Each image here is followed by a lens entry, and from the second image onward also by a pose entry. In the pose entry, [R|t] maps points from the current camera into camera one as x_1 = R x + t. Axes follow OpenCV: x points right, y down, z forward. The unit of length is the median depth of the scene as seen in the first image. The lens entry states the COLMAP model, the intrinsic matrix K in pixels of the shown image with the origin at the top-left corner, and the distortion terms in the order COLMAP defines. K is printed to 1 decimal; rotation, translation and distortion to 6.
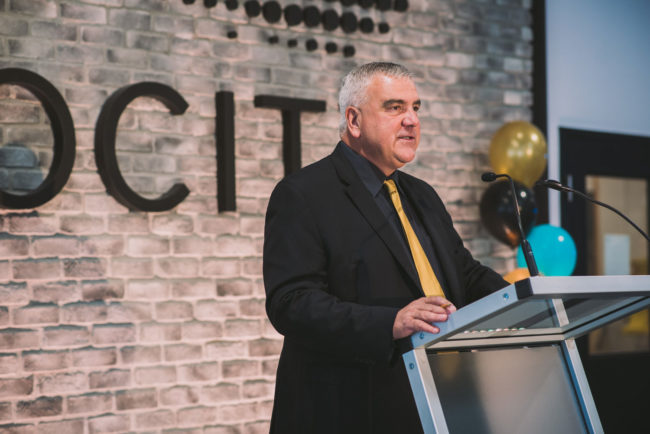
lens RADIAL K [[1542.3, 0, 327.4], [0, 1542.3, 218.4], [0, 0, 1]] dist [0.049622, 0.000000]
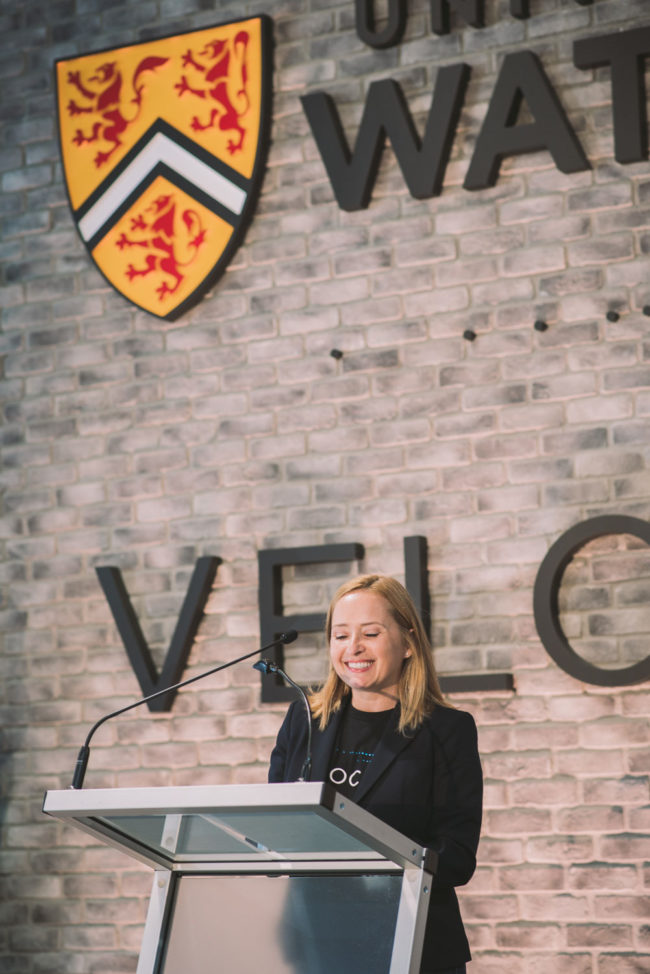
lens RADIAL K [[2311.1, 0, 320.1], [0, 2311.1, 489.8], [0, 0, 1]] dist [0.049622, 0.000000]
pose [[0.252523, -0.118213, -0.960343, 0.933500], [0.060395, 0.992499, -0.106291, 0.011197], [0.965704, -0.031159, 0.257768, 0.526196]]
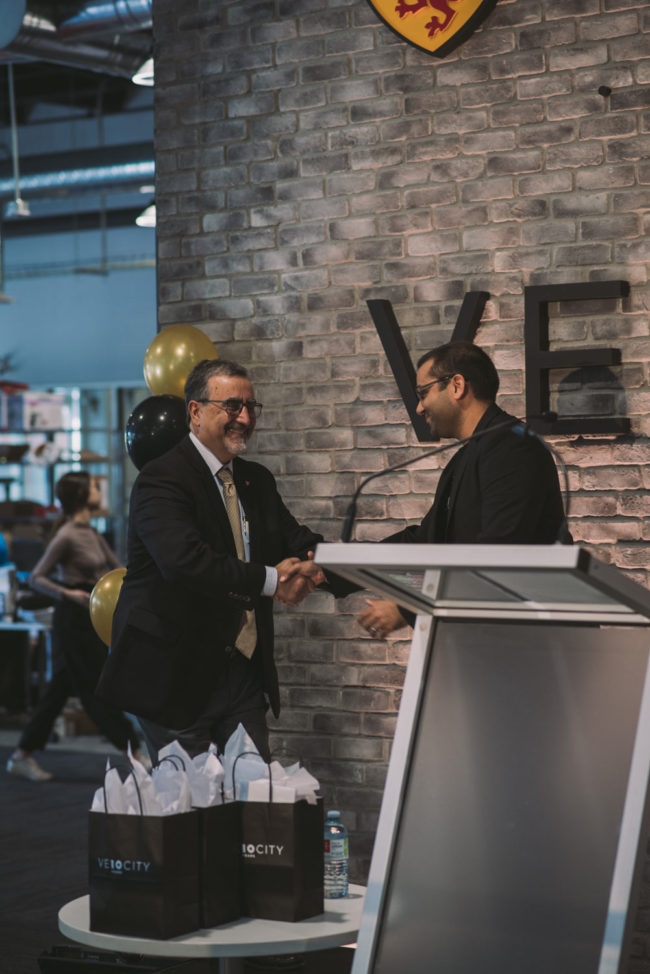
lens RADIAL K [[2311.1, 0, 324.6], [0, 2311.1, 487.3], [0, 0, 1]] dist [0.049622, 0.000000]
pose [[0.134555, 0.019212, -0.990720, 0.977461], [0.051732, 0.998312, 0.026385, -0.021452], [0.989555, -0.054802, 0.133334, 0.528956]]
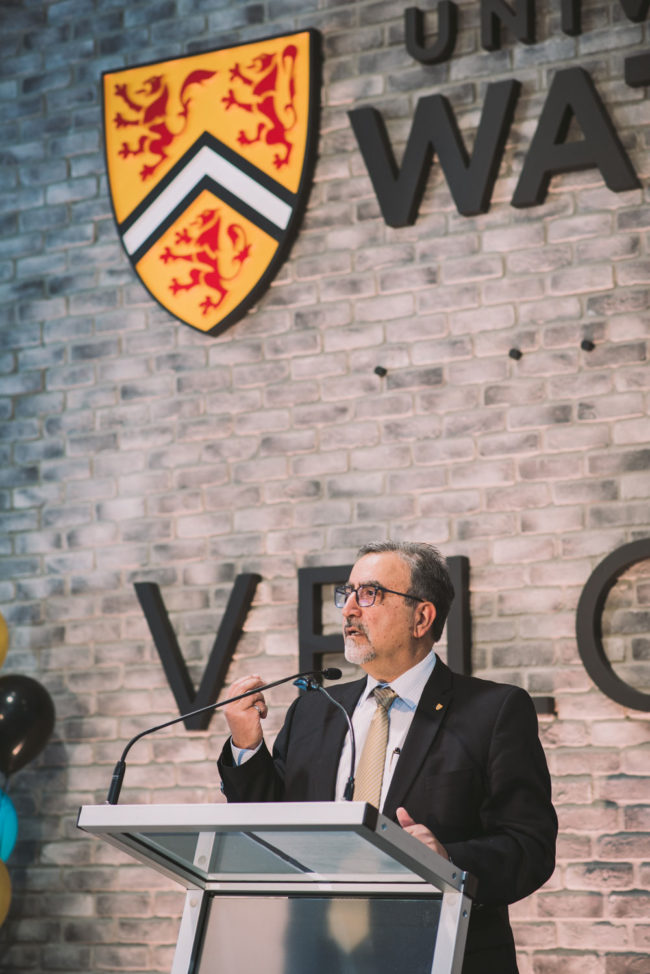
lens RADIAL K [[2311.1, 0, 322.4], [0, 2311.1, 490.3], [0, 0, 1]] dist [0.049622, 0.000000]
pose [[0.237437, -0.124510, -0.963390, 0.920124], [0.042851, 0.992129, -0.117663, 0.013598], [0.970457, -0.013345, 0.240904, 0.530340]]
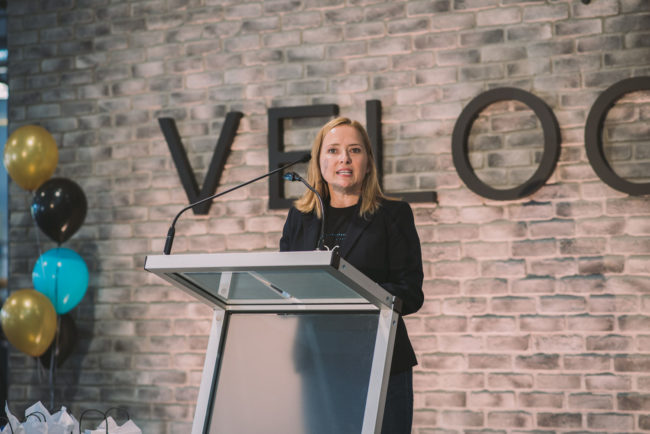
lens RADIAL K [[1542.3, 0, 319.5], [0, 1542.3, 217.8], [0, 0, 1]] dist [0.049622, 0.000000]
pose [[0.281548, -0.031193, -0.959040, 0.934187], [0.045589, 0.998778, -0.019102, 0.024446], [0.958464, -0.038344, 0.282626, 0.495305]]
